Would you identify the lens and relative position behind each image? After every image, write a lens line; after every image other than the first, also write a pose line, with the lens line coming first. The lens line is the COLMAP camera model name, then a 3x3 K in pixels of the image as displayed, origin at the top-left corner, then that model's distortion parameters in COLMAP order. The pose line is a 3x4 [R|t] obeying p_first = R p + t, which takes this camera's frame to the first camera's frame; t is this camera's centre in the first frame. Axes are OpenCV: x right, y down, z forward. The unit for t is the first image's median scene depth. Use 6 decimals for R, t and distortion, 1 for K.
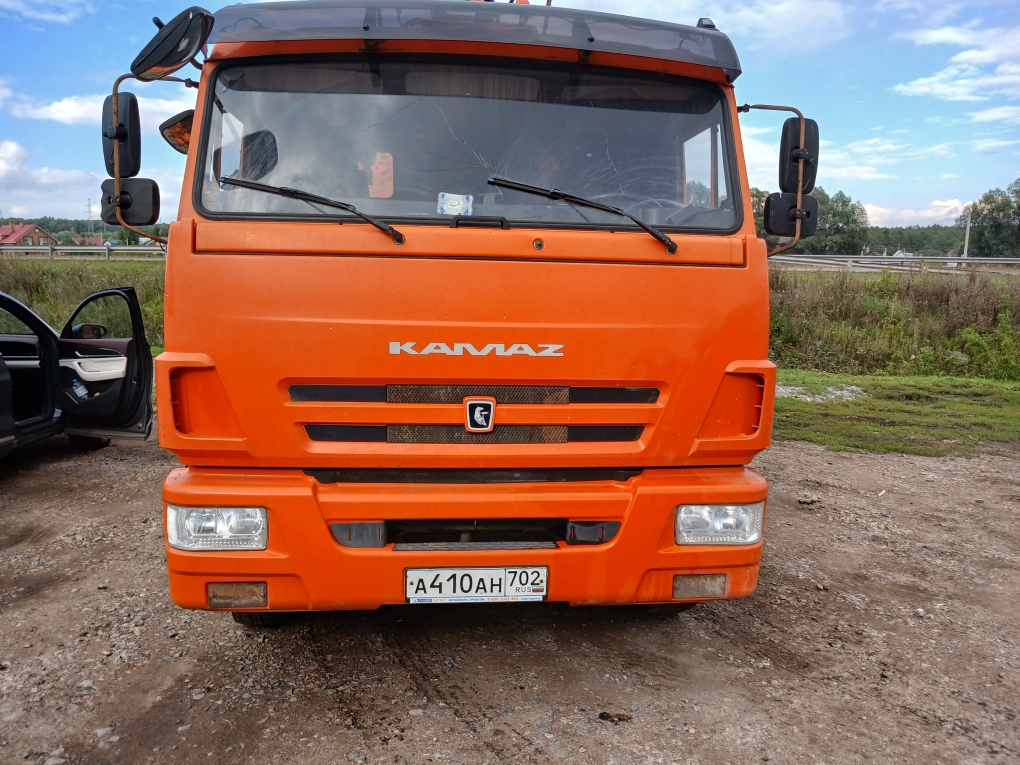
lens RADIAL K [[774.6, 0, 510.0], [0, 774.6, 382.5], [0, 0, 1]] dist [0.080546, -0.171092]
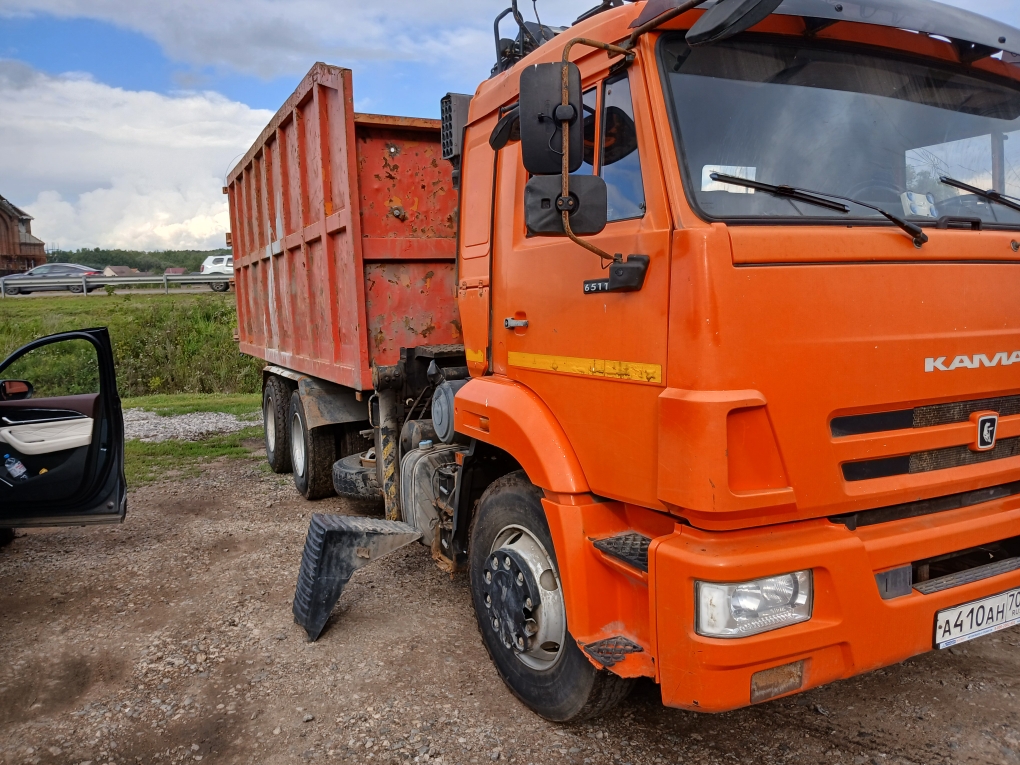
lens RADIAL K [[806.6, 0, 510.0], [0, 806.6, 382.5], [0, 0, 1]] dist [-0.033820, -0.002318]
pose [[0.939218, -0.081697, 0.333461, -0.867623], [0.089362, 0.995970, -0.007684, -0.058055], [-0.331489, 0.037016, 0.942733, 0.292374]]
